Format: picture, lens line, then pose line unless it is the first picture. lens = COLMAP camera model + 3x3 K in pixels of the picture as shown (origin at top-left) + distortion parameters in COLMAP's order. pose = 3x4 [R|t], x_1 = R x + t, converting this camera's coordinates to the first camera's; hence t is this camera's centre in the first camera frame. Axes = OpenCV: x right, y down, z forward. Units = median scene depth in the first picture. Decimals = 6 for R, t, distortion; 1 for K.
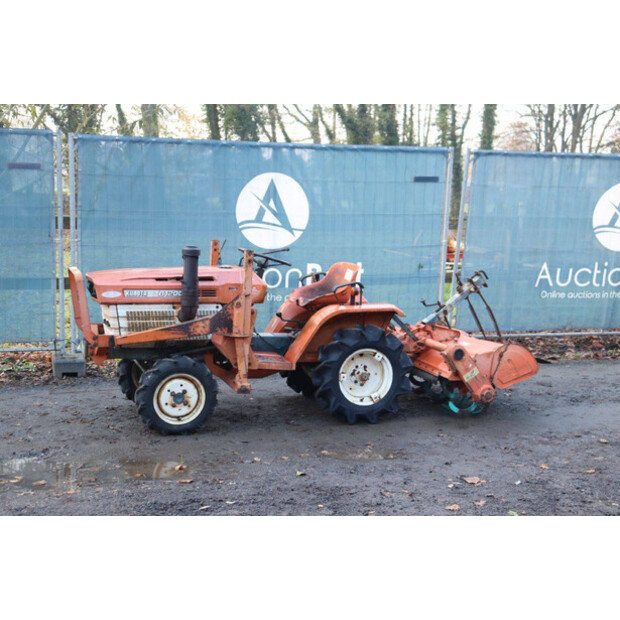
lens RADIAL K [[965.0, 0, 310.0], [0, 965.0, 310.0], [0, 0, 1]] dist [0.046379, 0.055153]
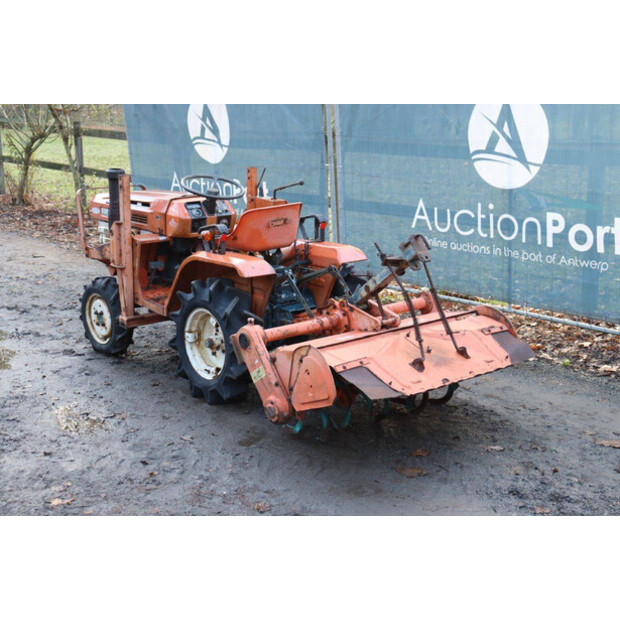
lens RADIAL K [[891.3, 0, 310.0], [0, 891.3, 310.0], [0, 0, 1]] dist [0.023769, 0.052474]
pose [[0.371164, 0.183853, -0.910184, 0.763889], [-0.110129, 0.982000, 0.153450, -0.081779], [0.922013, 0.043283, 0.384731, 0.801182]]
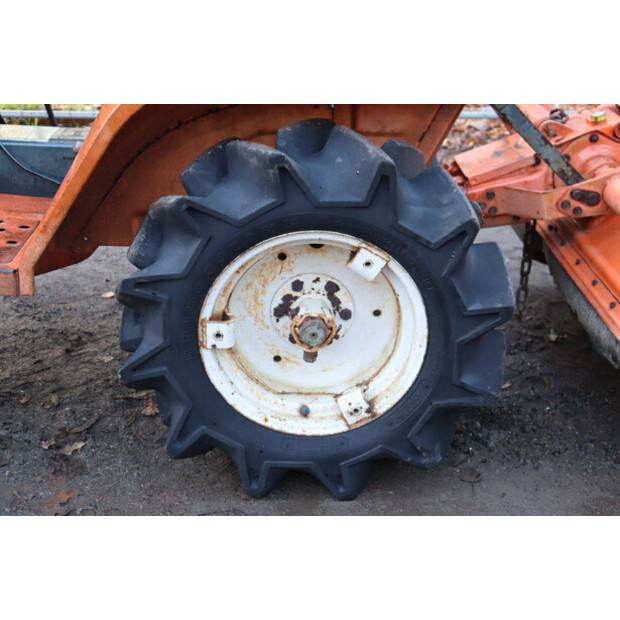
lens RADIAL K [[891.3, 0, 310.0], [0, 891.3, 310.0], [0, 0, 1]] dist [0.023769, 0.052474]
pose [[0.954340, 0.112810, -0.276604, 0.121949], [-0.024481, 0.952373, 0.303952, -0.008837], [0.297719, -0.283302, 0.911649, 0.794491]]
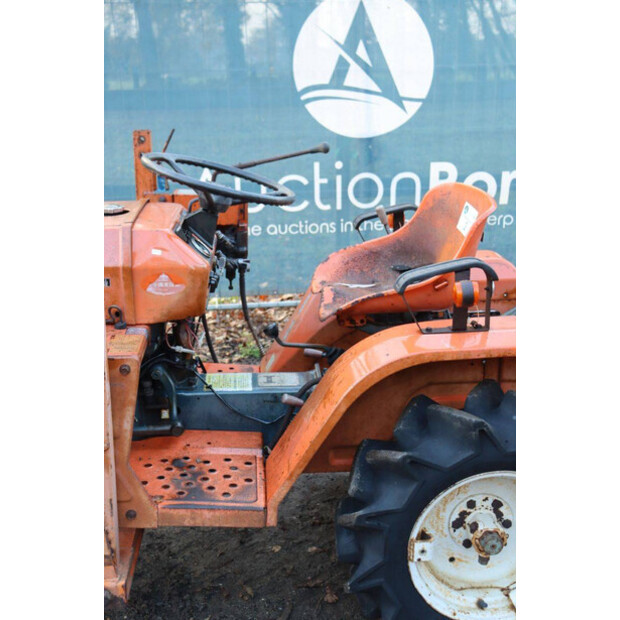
lens RADIAL K [[784.3, 0, 310.0], [0, 784.3, 310.0], [0, 0, 1]] dist [0.017007, 0.117966]
pose [[0.968326, 0.034923, -0.247236, 0.060895], [0.007703, 0.985521, 0.169378, -0.057618], [0.249571, -0.165918, 0.954036, 0.747054]]
